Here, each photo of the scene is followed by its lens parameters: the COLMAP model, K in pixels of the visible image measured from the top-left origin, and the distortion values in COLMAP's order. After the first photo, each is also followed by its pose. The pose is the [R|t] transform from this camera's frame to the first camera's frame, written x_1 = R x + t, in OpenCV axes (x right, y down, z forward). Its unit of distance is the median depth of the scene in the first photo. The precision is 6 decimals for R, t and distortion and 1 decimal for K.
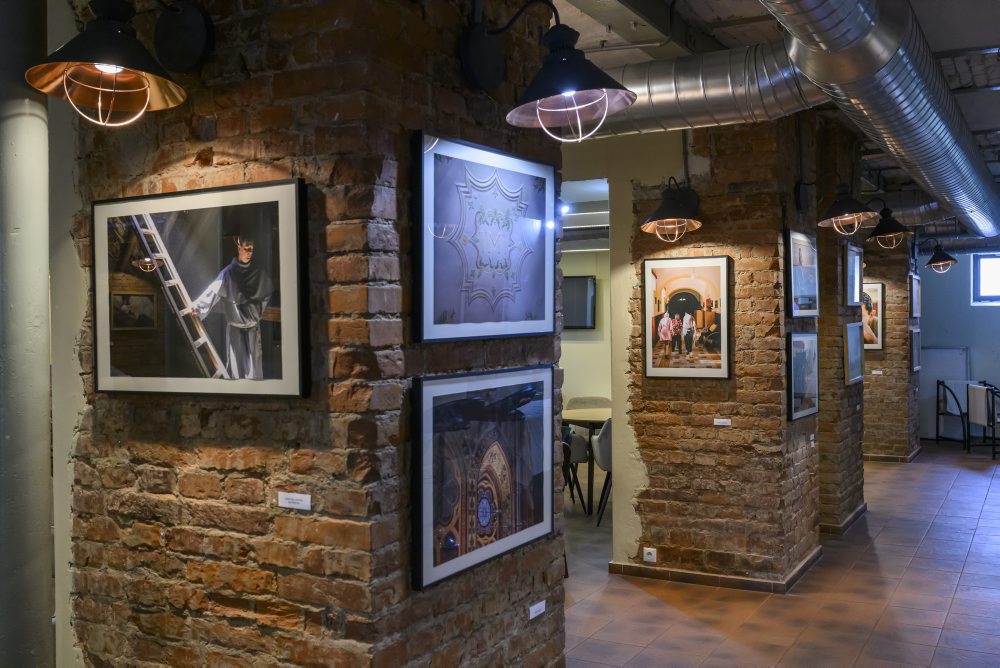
lens RADIAL K [[1001.8, 0, 500.4], [0, 1001.8, 330.9], [0, 0, 1]] dist [-0.000735, 0.000000]
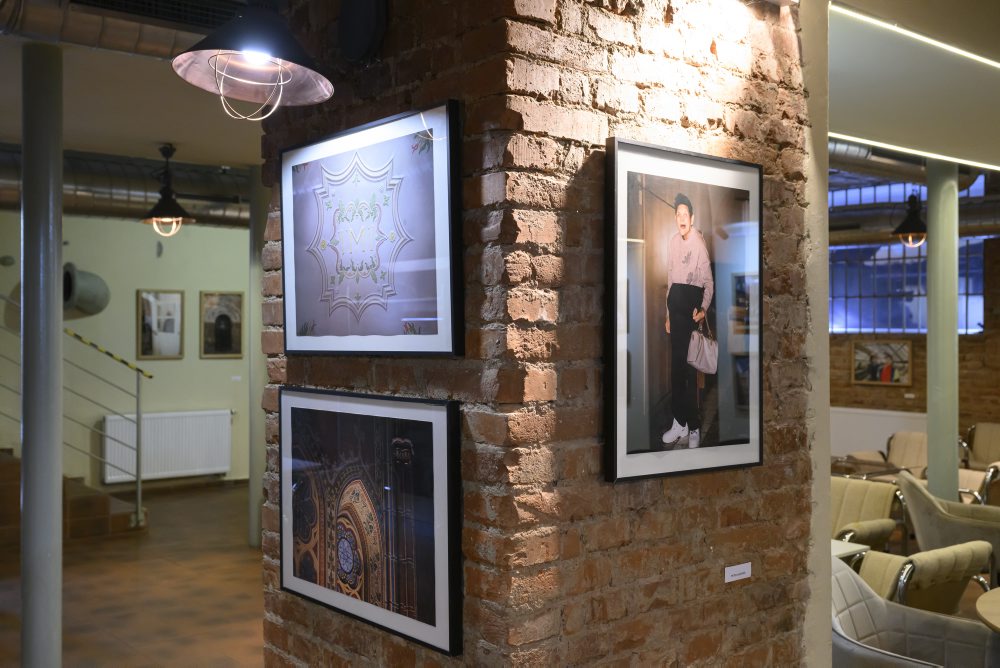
lens RADIAL K [[1044.7, 0, 500.6], [0, 1044.7, 332.7], [0, 0, 1]] dist [0.011763, 0.000000]
pose [[-0.351627, 0.010725, -0.936079, 0.777611], [-0.011973, 0.999801, 0.015952, -0.026607], [0.936063, 0.016817, -0.351429, 1.437848]]
